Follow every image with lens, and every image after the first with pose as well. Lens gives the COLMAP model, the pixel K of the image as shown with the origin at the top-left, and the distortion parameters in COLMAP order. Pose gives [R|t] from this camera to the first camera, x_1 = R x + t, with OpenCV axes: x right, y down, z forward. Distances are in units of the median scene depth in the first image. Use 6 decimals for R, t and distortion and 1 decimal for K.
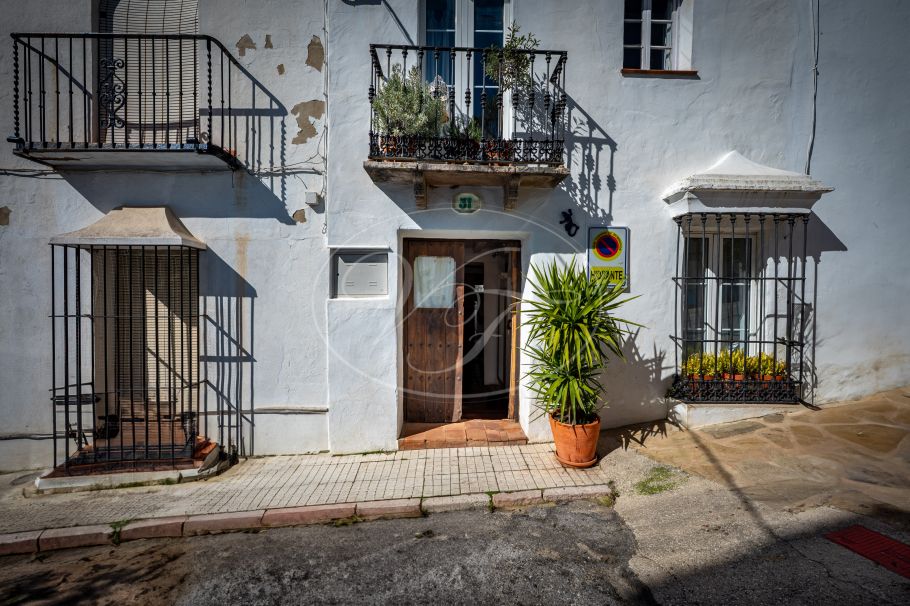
lens RADIAL K [[371.8, 0, 455.0], [0, 371.8, 303.0], [0, 0, 1]] dist [-0.000625, -0.000061]
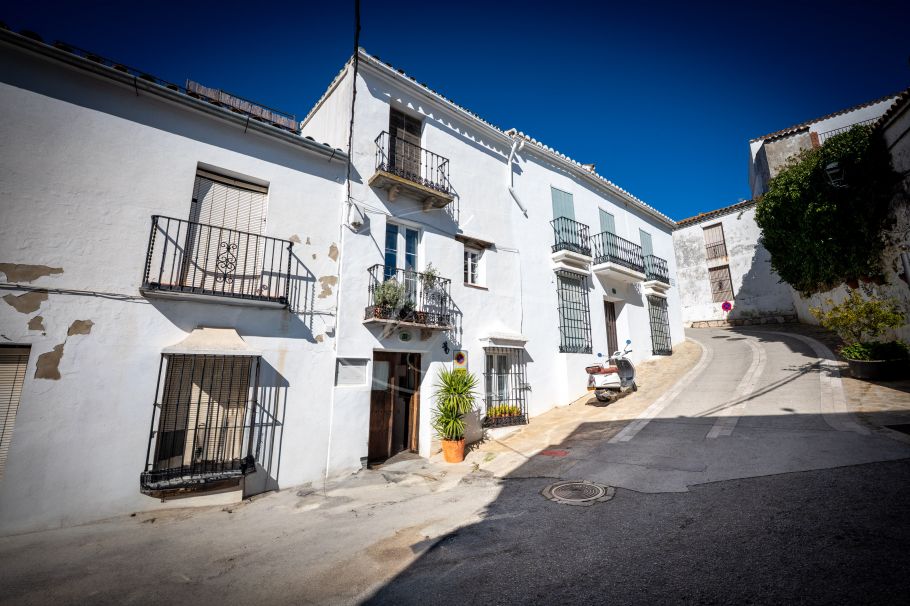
lens RADIAL K [[371.8, 0, 455.0], [0, 371.8, 303.0], [0, 0, 1]] dist [-0.000625, -0.000061]
pose [[0.800956, 0.105335, 0.589385, -0.959032], [0.021084, 0.978829, -0.203589, -0.027898], [-0.598352, 0.175492, 0.781778, -0.776119]]
